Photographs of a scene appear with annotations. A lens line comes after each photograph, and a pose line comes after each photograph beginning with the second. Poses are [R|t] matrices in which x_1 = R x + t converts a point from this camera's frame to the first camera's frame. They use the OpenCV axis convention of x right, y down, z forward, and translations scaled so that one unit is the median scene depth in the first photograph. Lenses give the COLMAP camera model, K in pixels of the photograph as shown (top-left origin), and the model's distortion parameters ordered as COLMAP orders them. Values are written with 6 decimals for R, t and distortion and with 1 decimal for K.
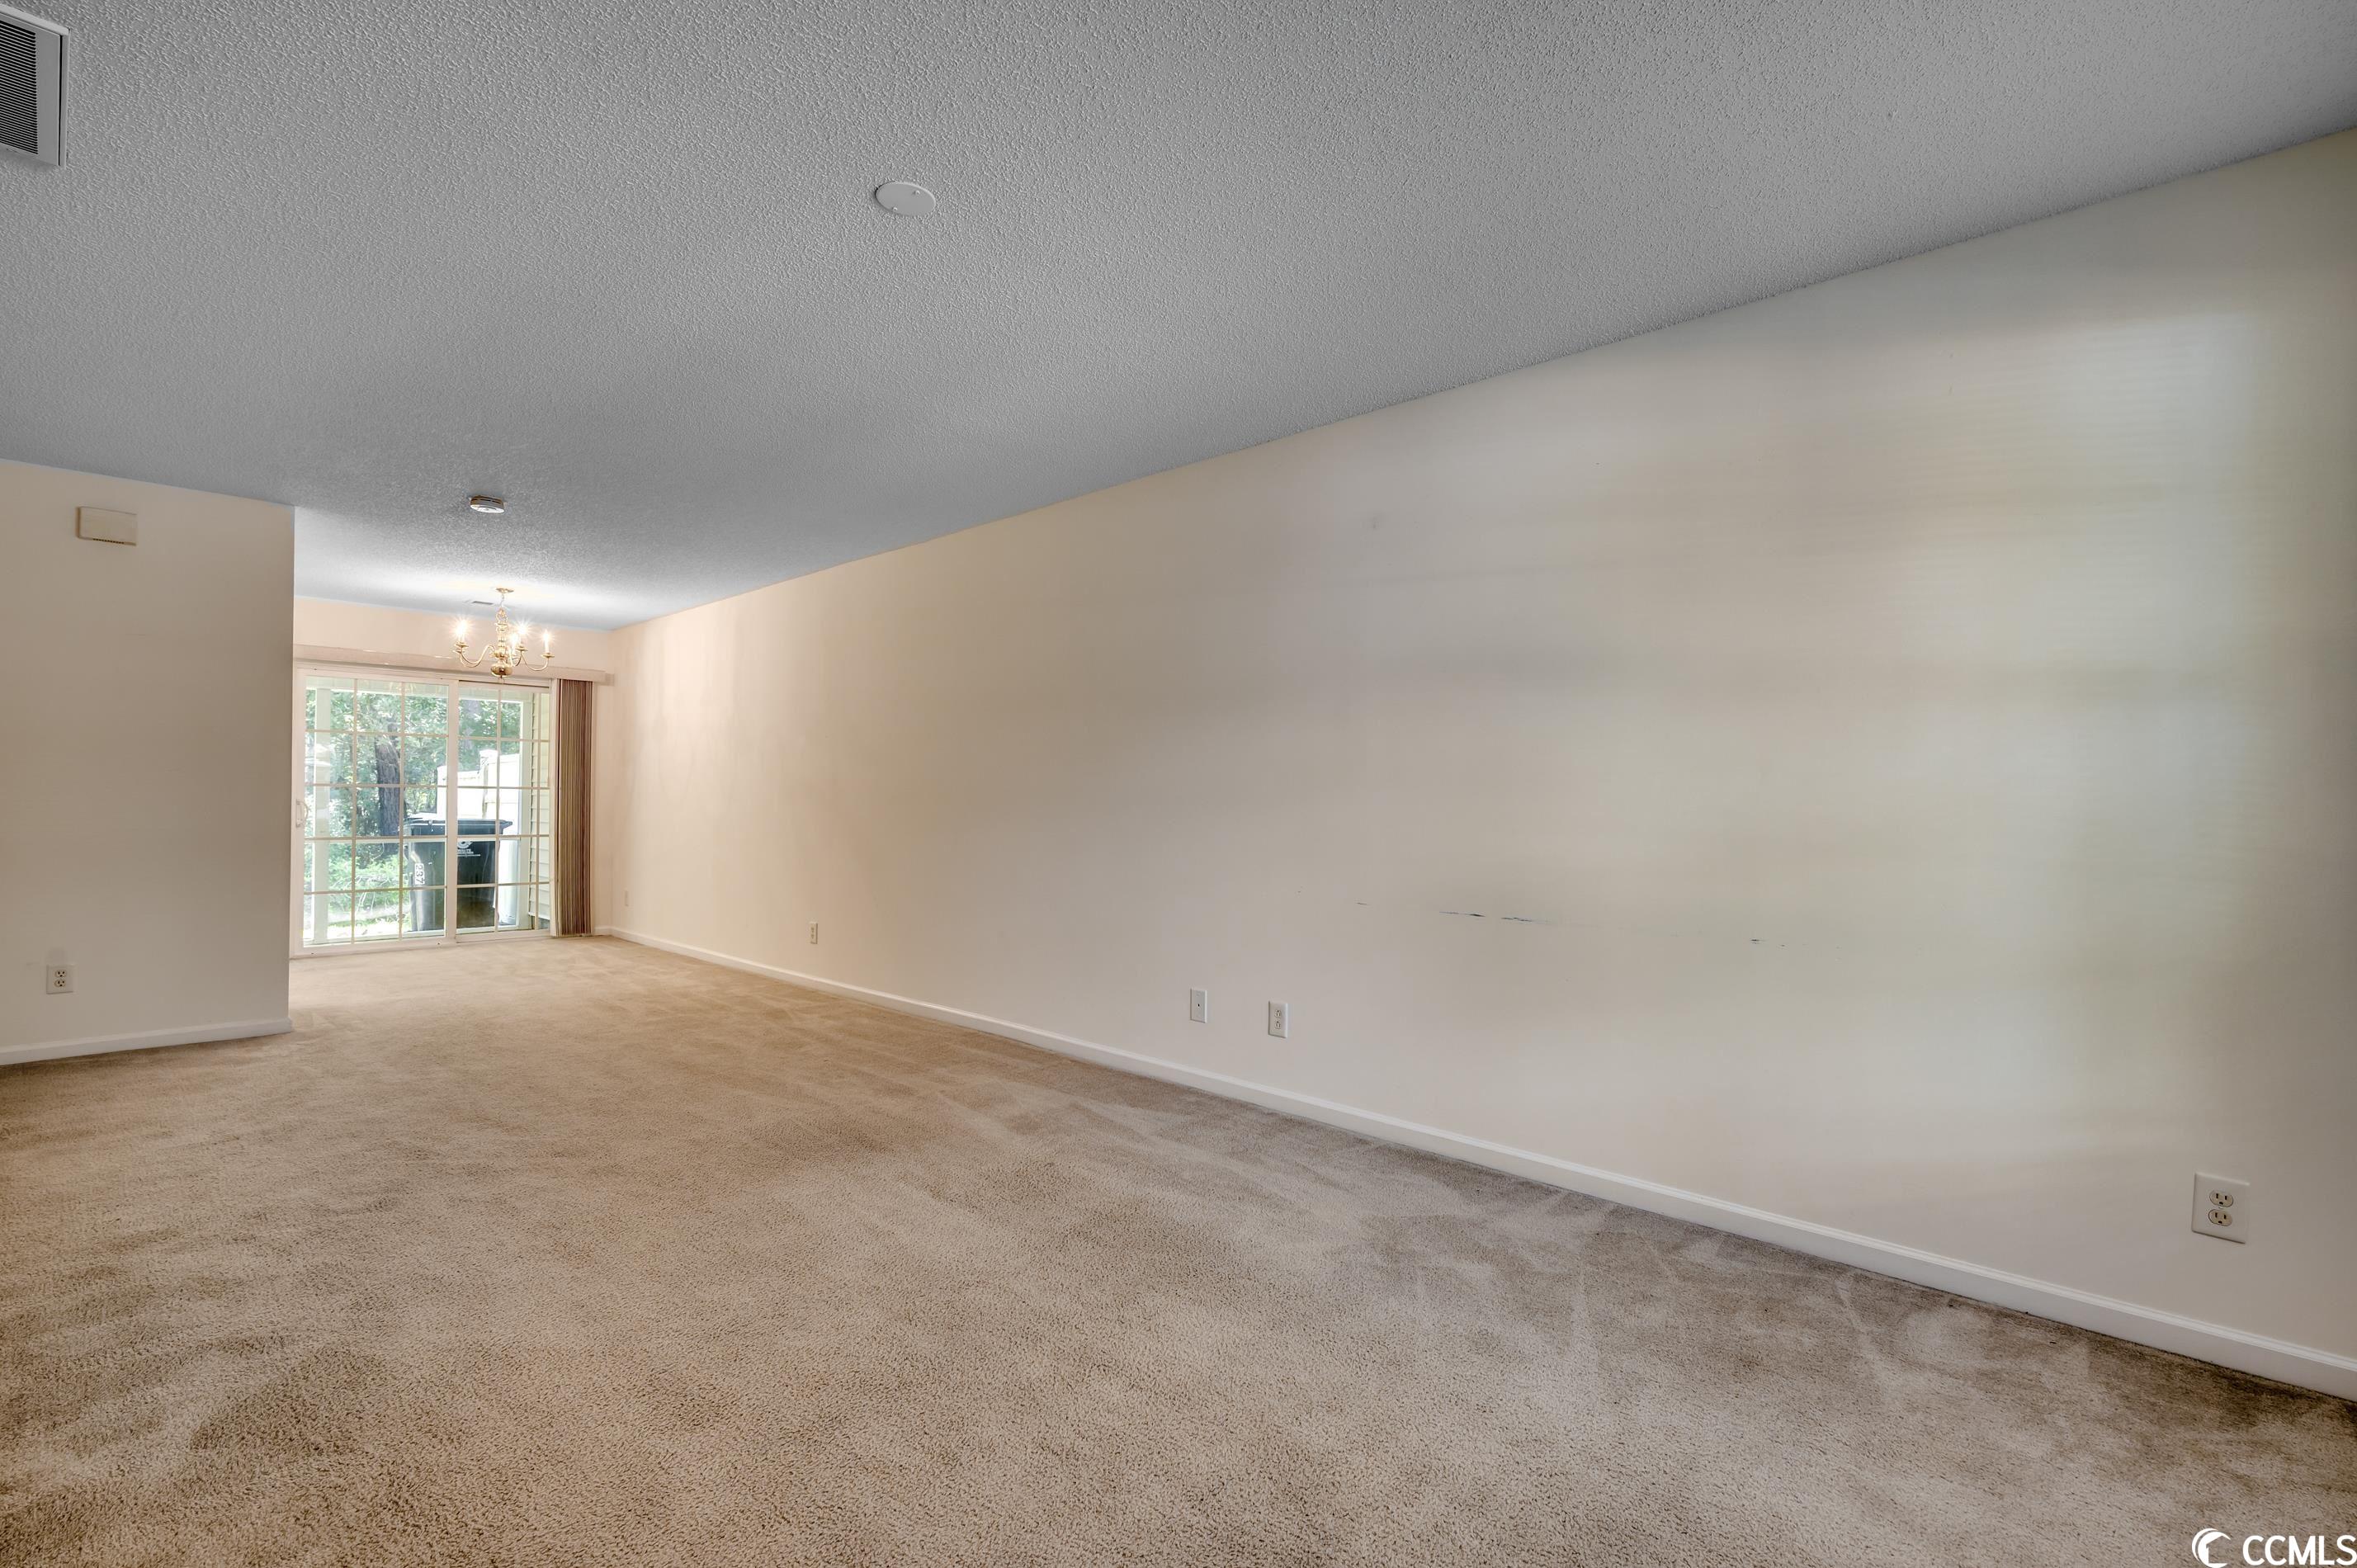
lens RADIAL K [[1050.8, 0, 1186.2], [0, 1050.8, 816.1], [0, 0, 1]] dist [0.002744, 0.001001]
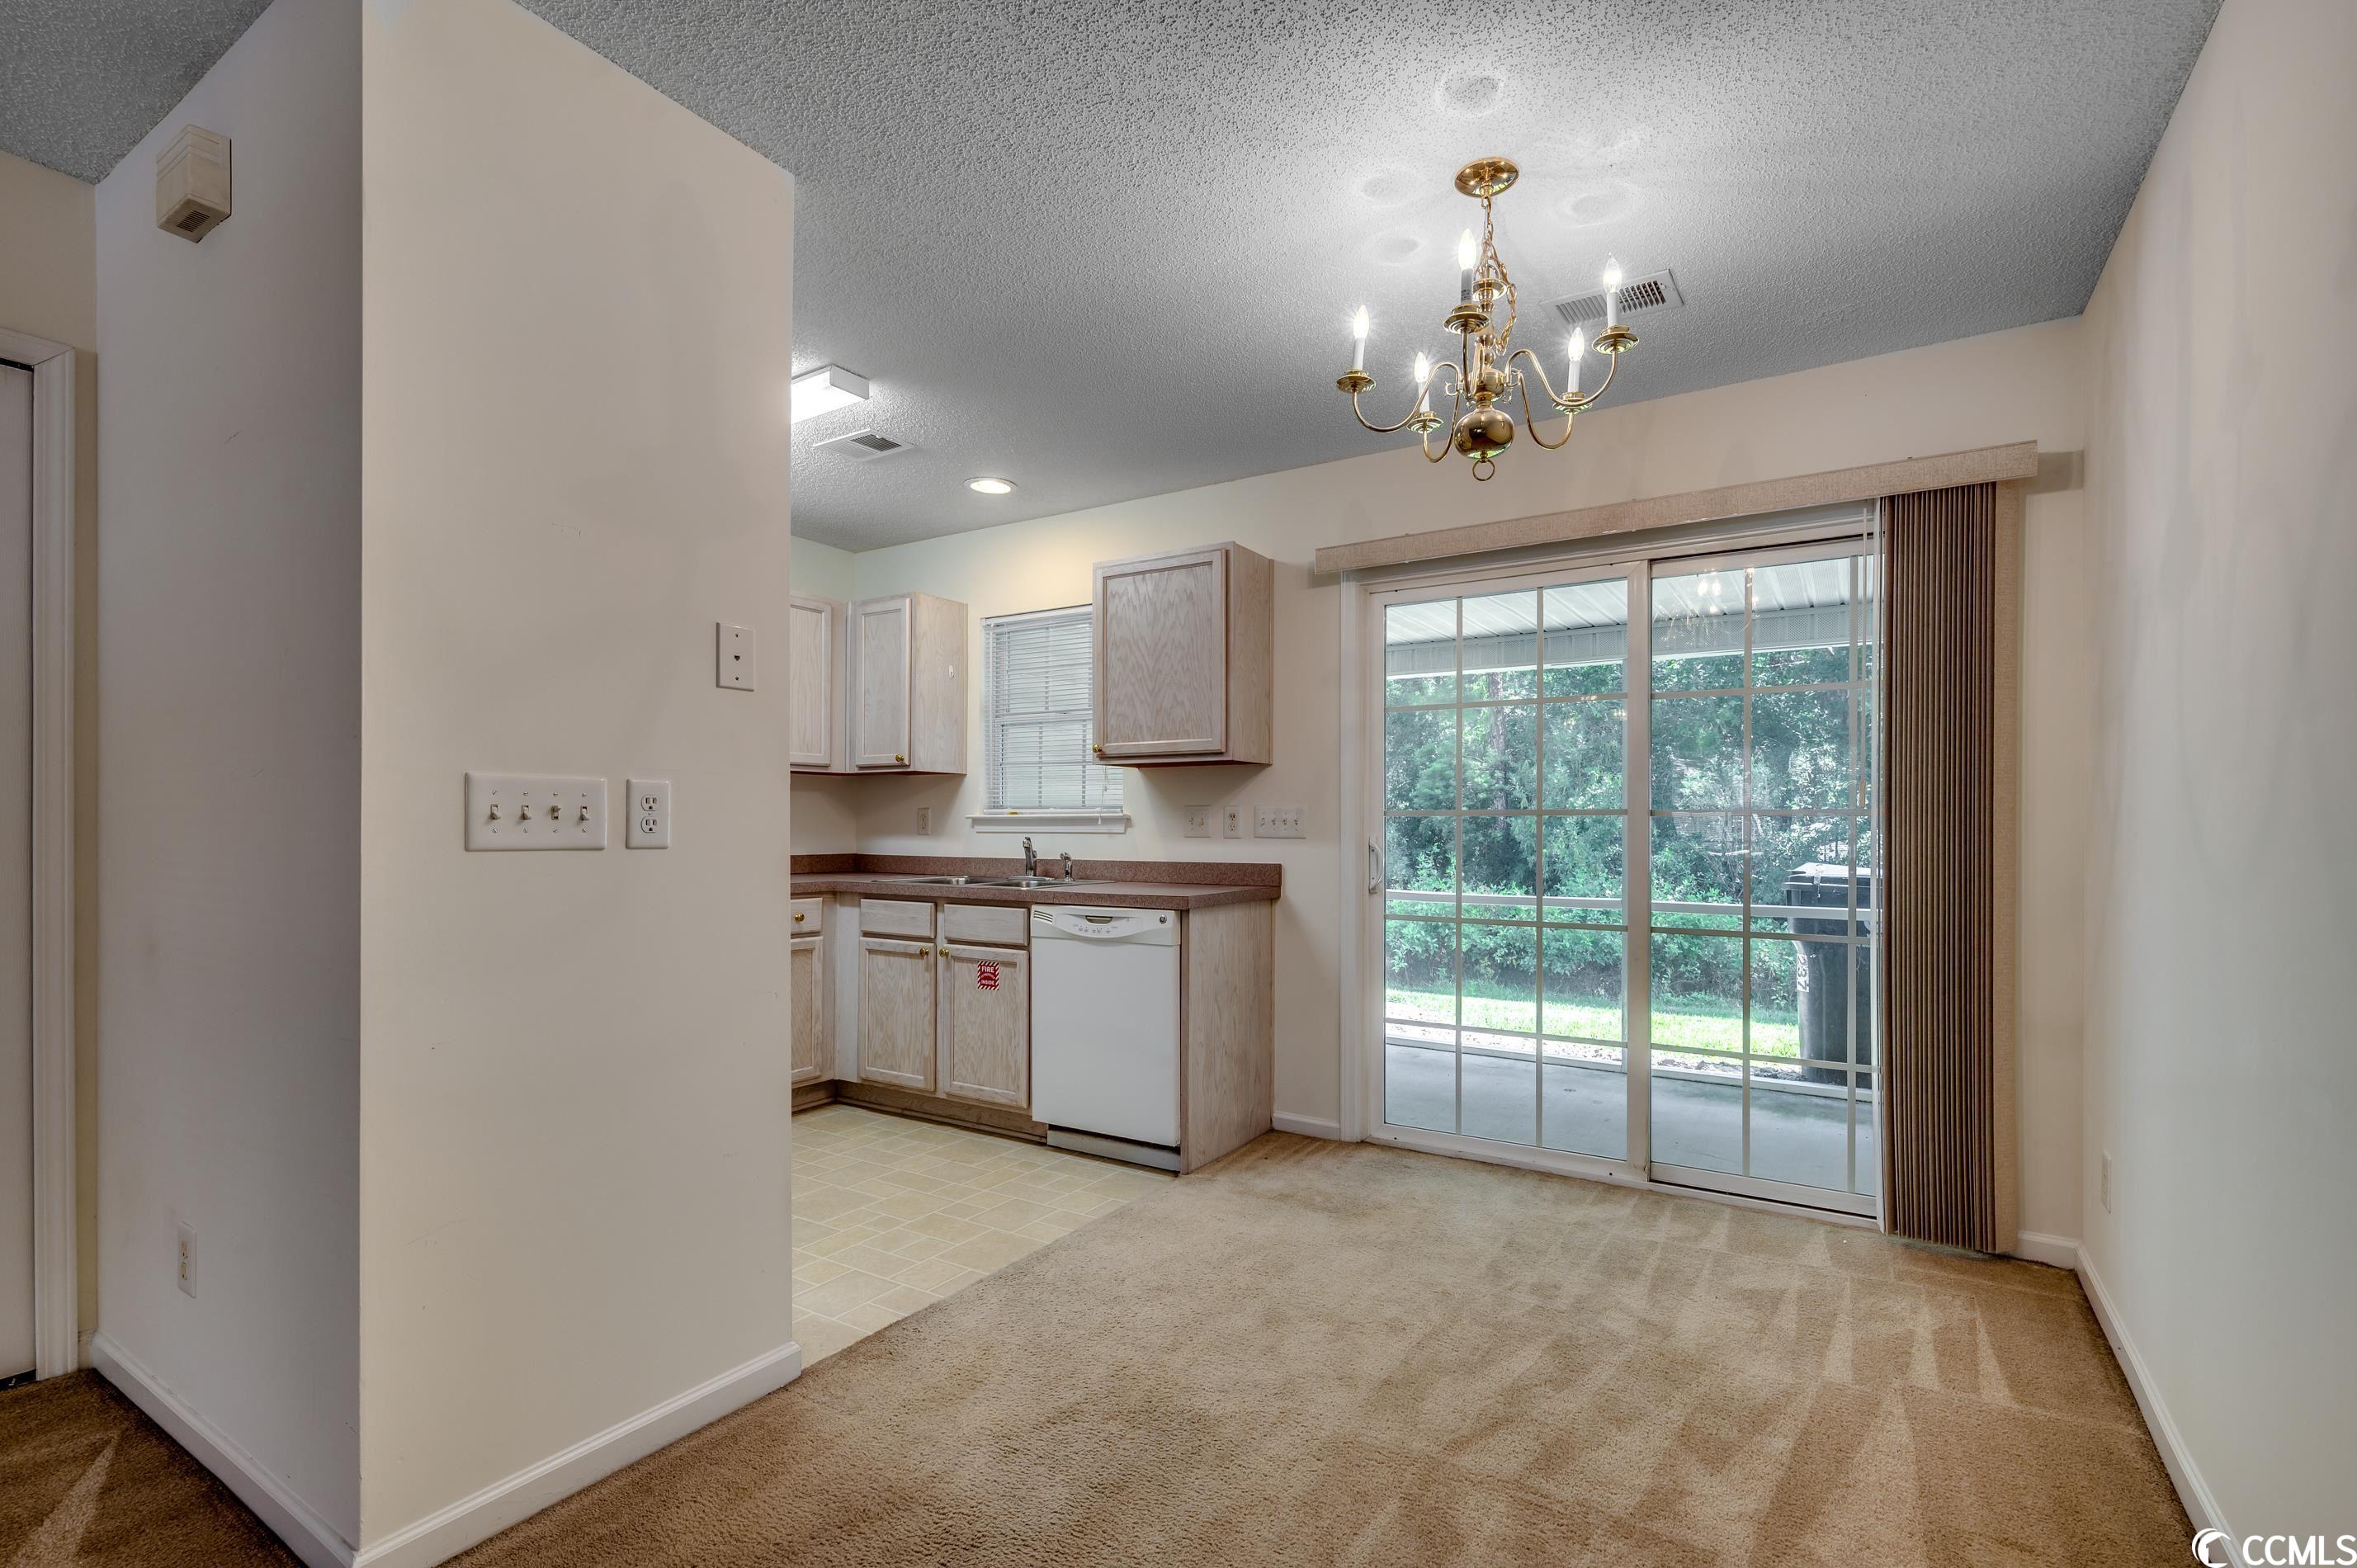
lens RADIAL K [[1050.8, 0, 1186.2], [0, 1050.8, 816.1], [0, 0, 1]] dist [0.002744, 0.001001]
pose [[0.199607, -0.019746, -0.979677, -0.294190], [-0.010676, 0.999694, -0.022325, -0.013805], [0.979818, 0.014916, 0.199335, 0.688748]]
